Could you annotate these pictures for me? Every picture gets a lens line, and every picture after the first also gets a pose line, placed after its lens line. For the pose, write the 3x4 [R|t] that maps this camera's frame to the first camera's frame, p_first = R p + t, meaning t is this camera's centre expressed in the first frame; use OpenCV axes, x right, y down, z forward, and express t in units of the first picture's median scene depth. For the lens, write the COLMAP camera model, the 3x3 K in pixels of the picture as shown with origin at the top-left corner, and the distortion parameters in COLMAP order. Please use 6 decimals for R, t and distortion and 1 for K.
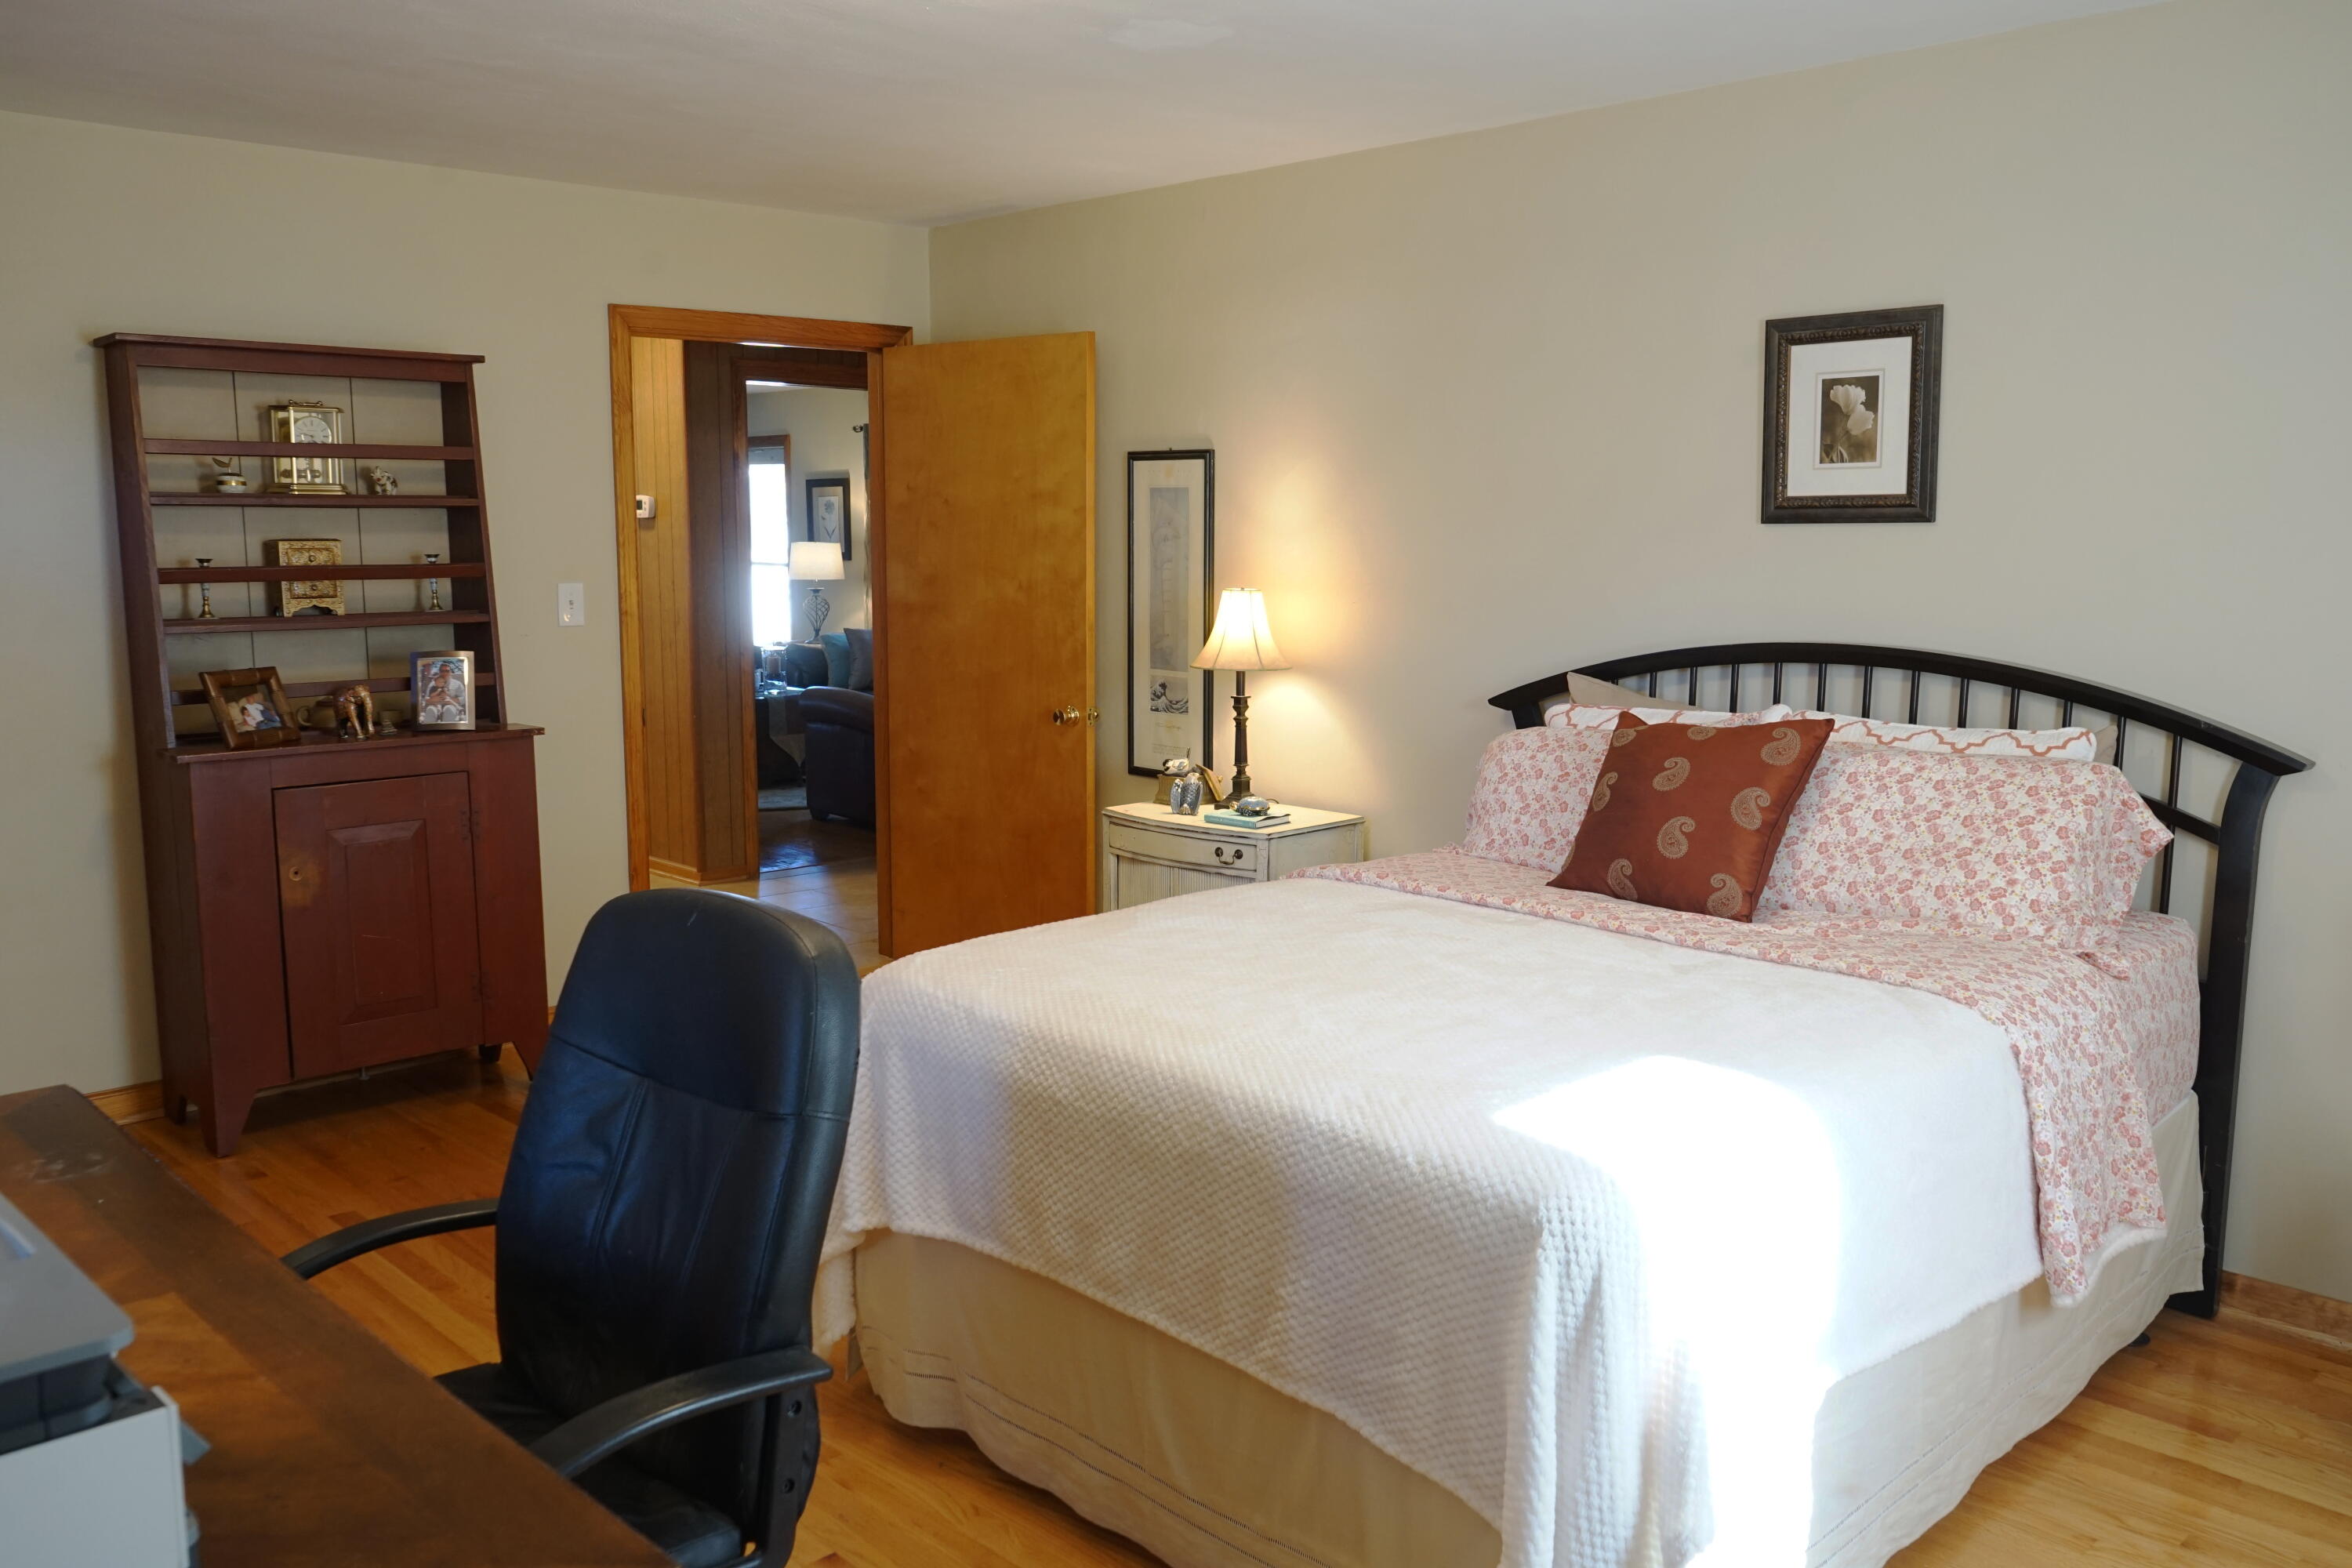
lens RADIAL K [[1873.3, 0, 1184.9], [0, 1873.3, 783.8], [0, 0, 1]] dist [-0.008803, 0.008533]
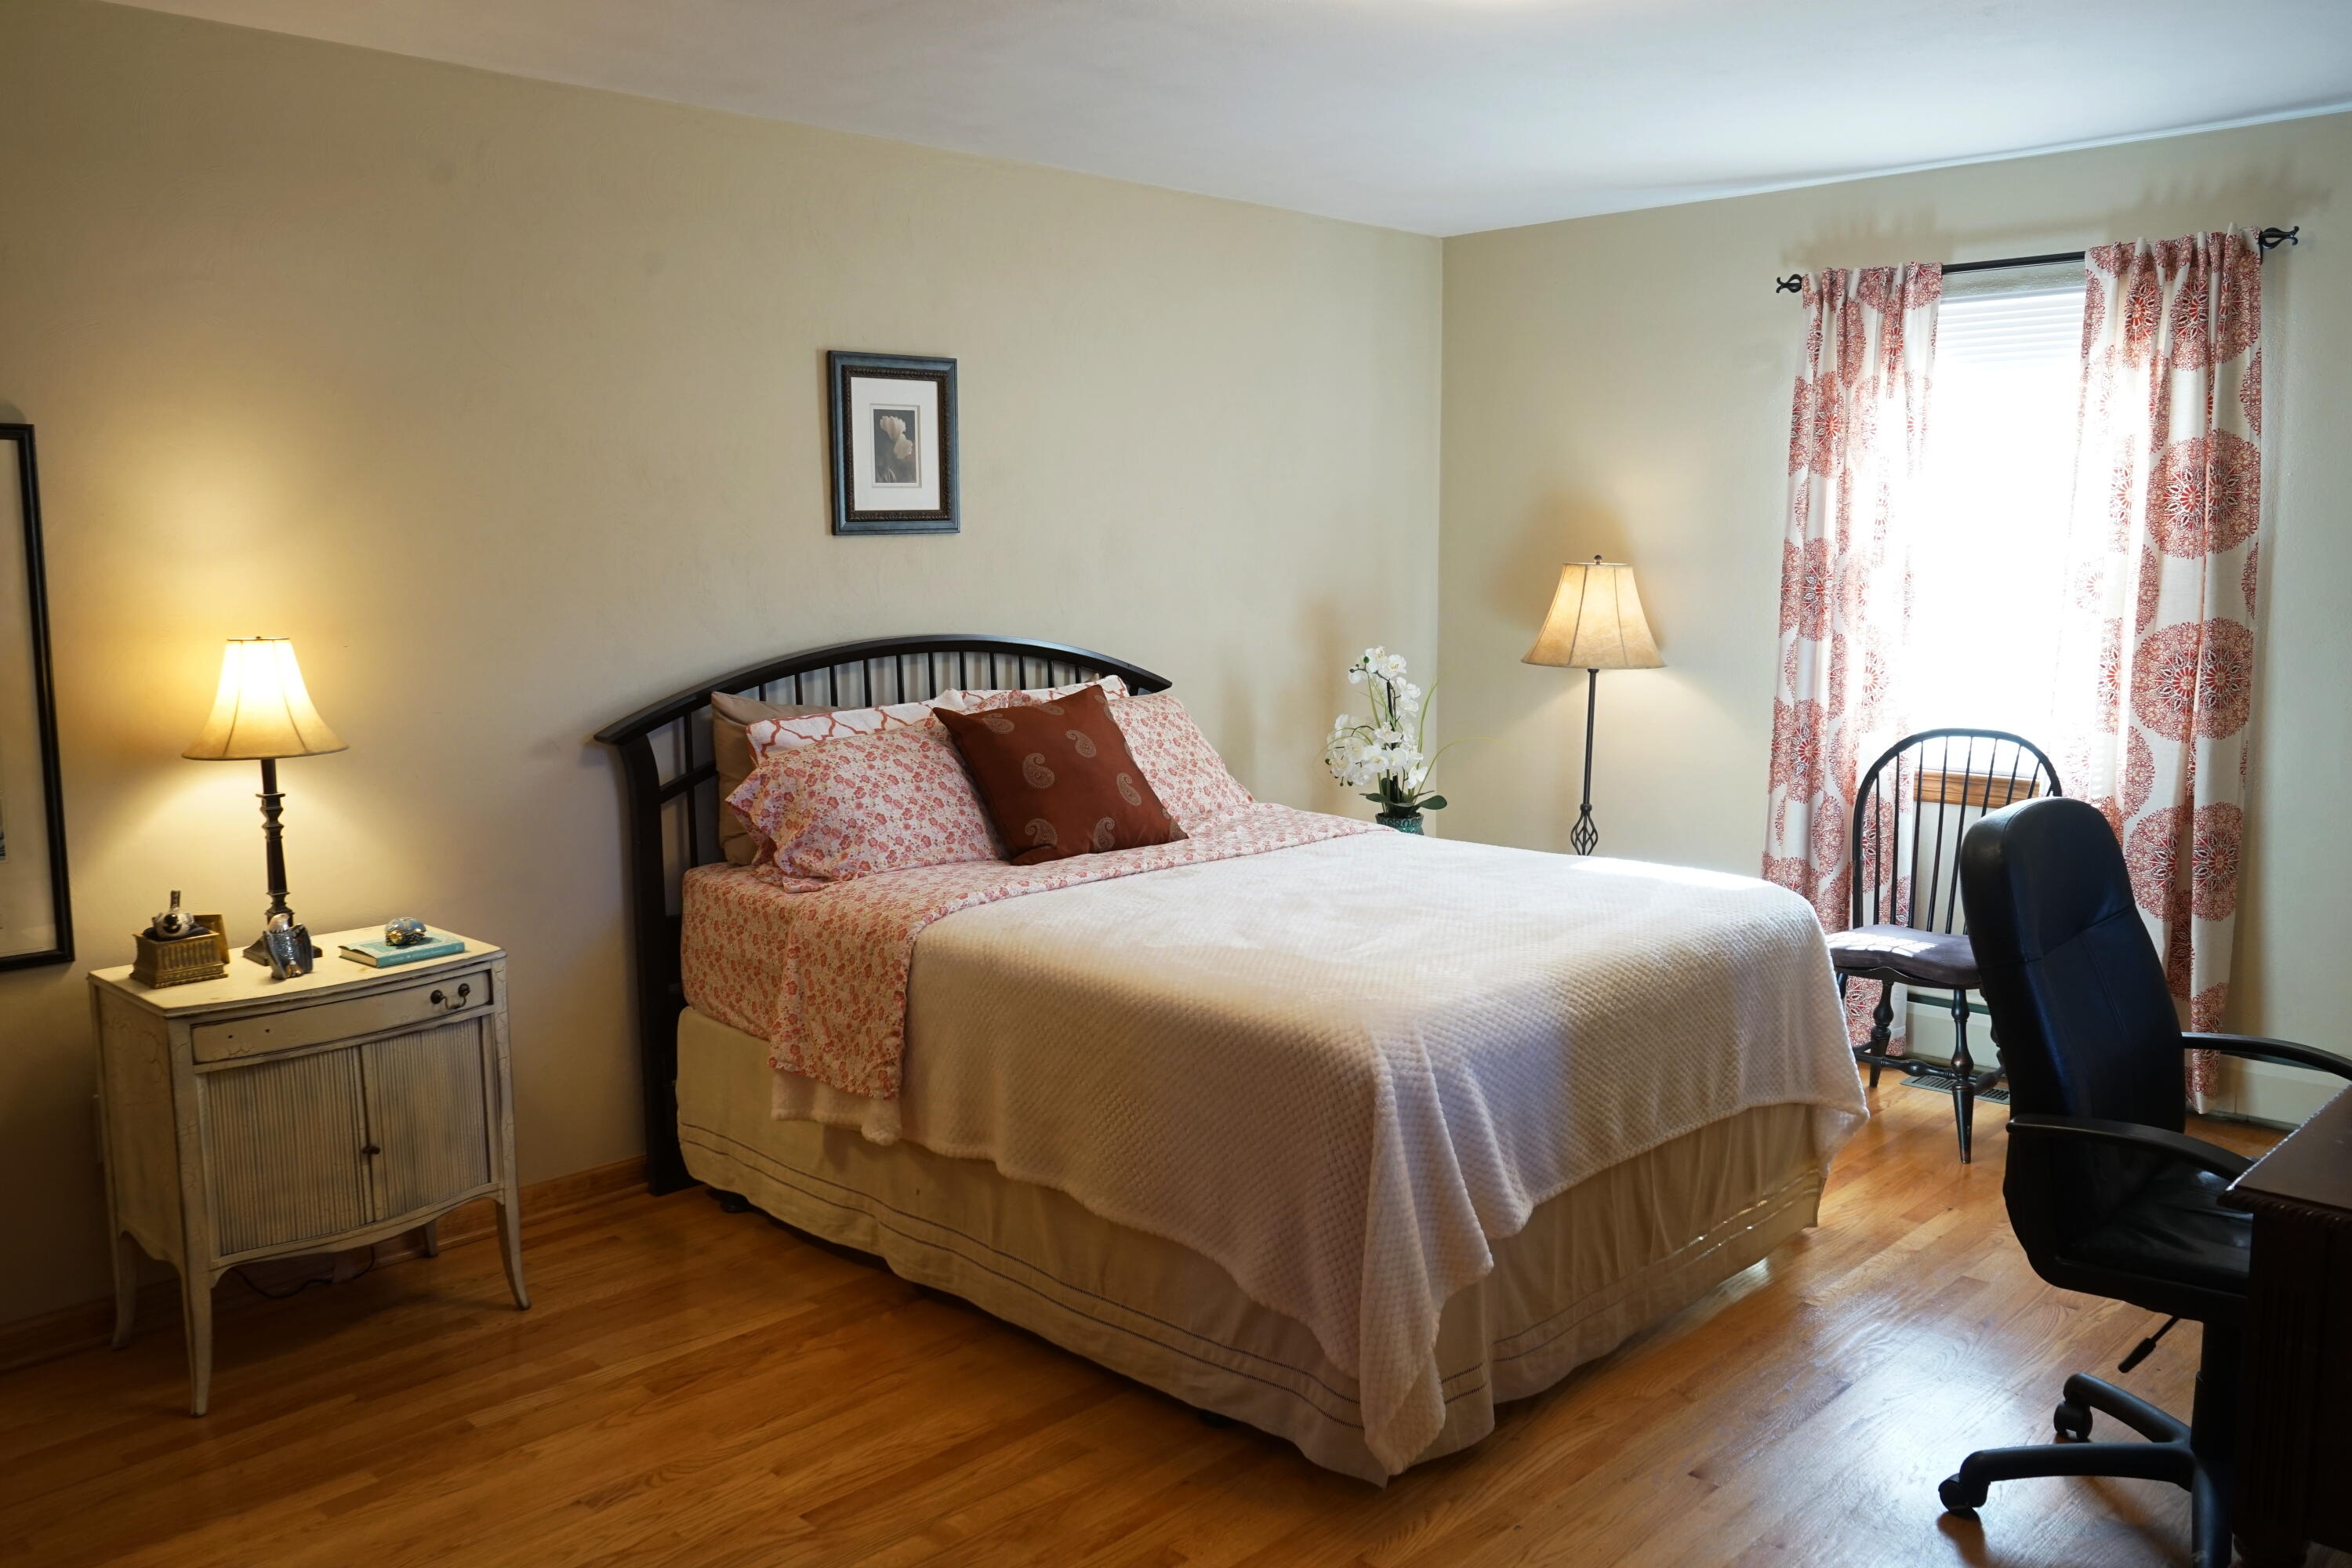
lens RADIAL K [[1873.3, 0, 1173.8], [0, 1873.3, 775.6], [0, 0, 1]] dist [-0.008803, 0.008533]
pose [[-0.027422, -0.130045, 0.991129, -0.785282], [0.147108, 0.980181, 0.132679, -0.114343], [-0.988740, 0.149441, -0.007748, 0.812244]]
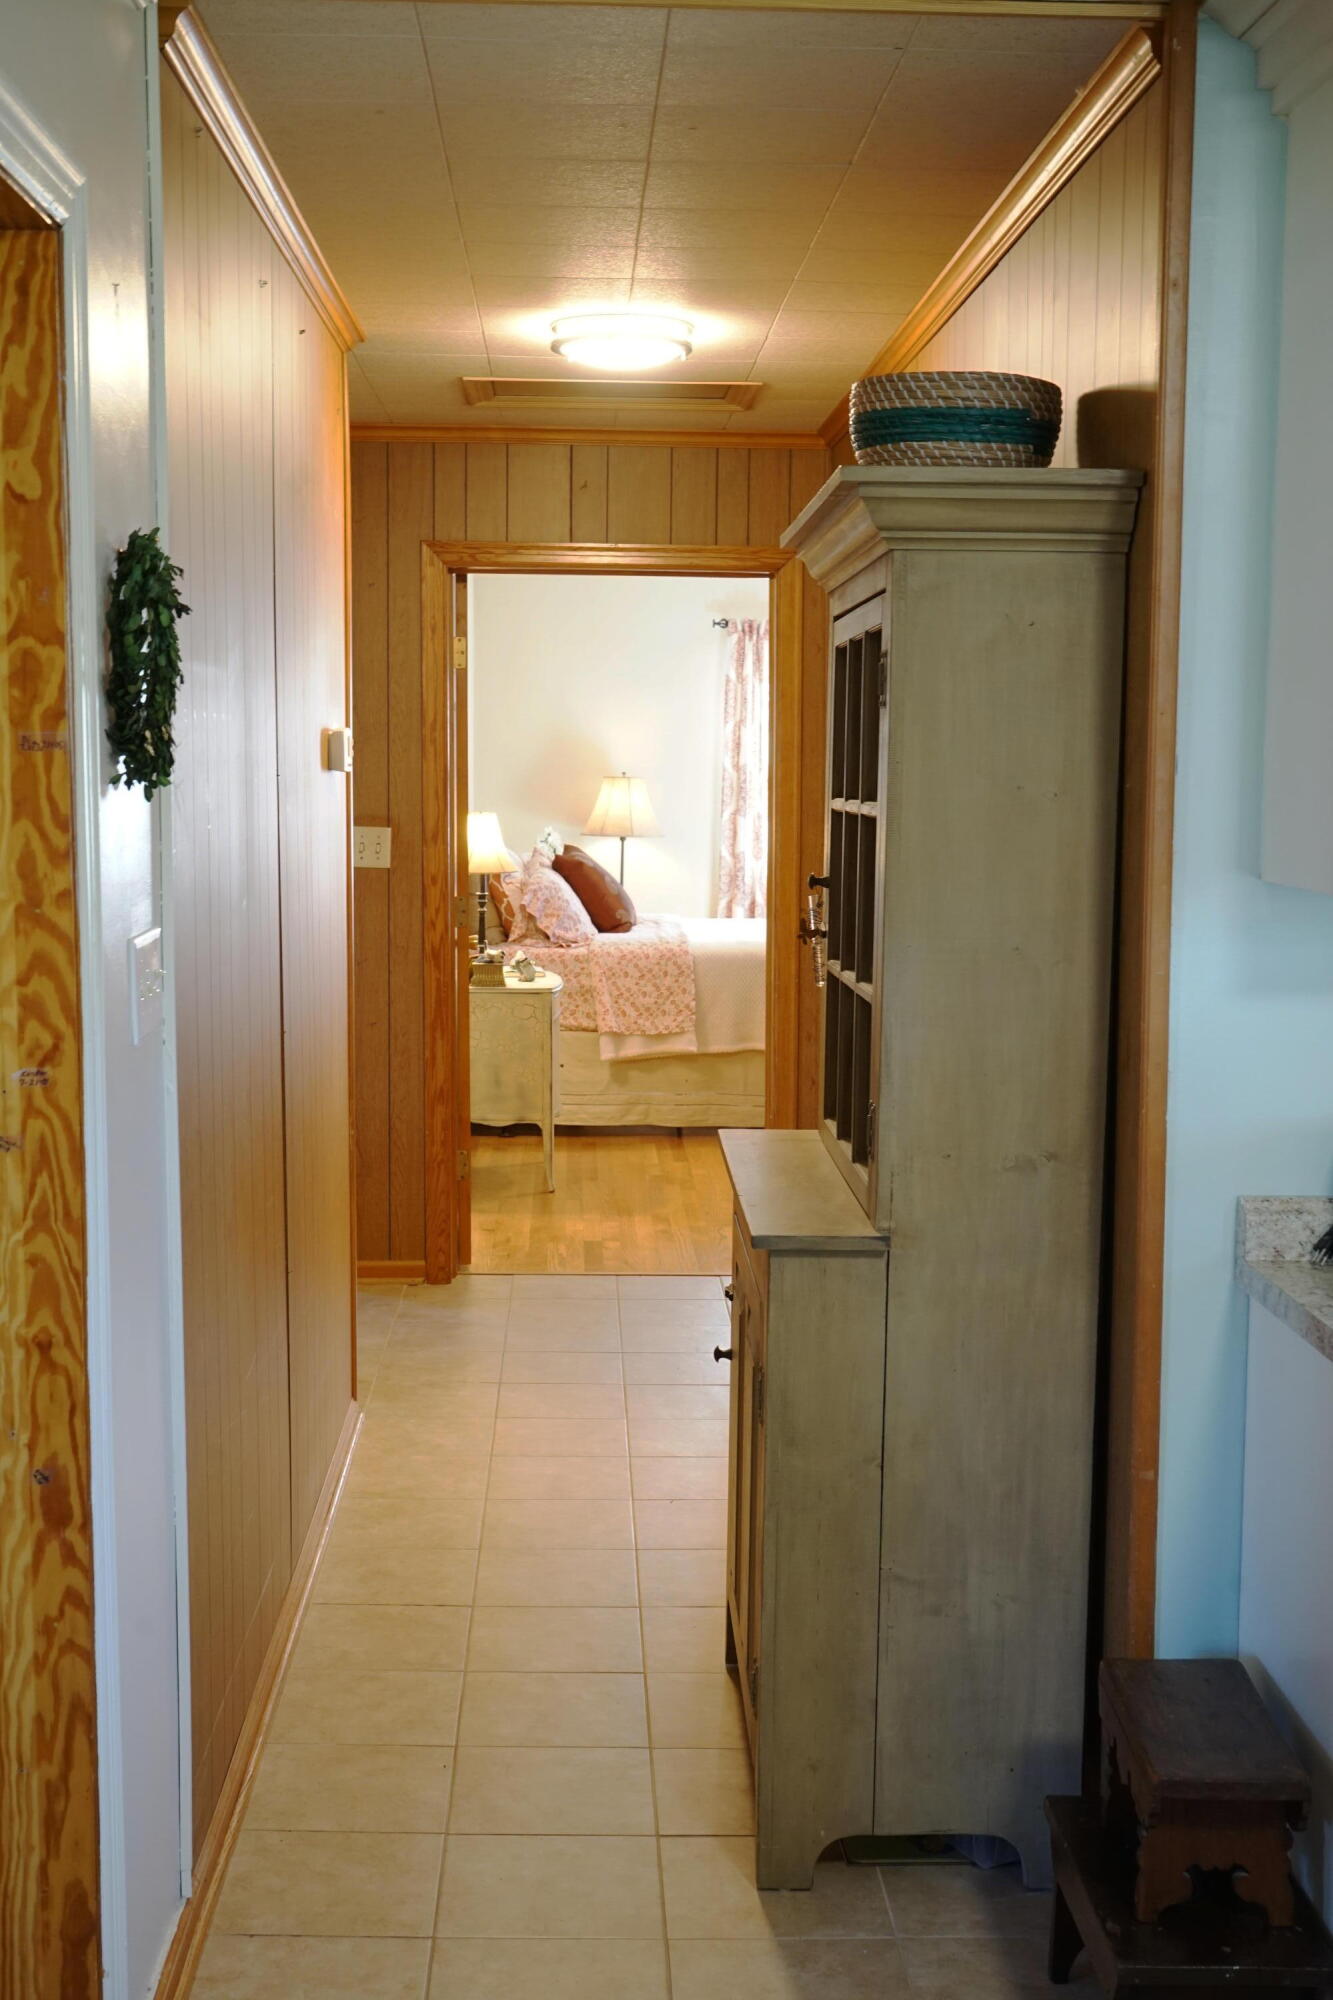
lens RADIAL K [[2429.0, 0, 661.3], [0, 2429.0, 997.7], [0, 0, 1]] dist [0.008398, 0.000000]
pose [[-0.743646, -0.073747, 0.664494, -1.412879], [0.088654, 0.974244, 0.207338, -0.367729], [-0.662670, 0.213096, -0.717954, 2.494190]]
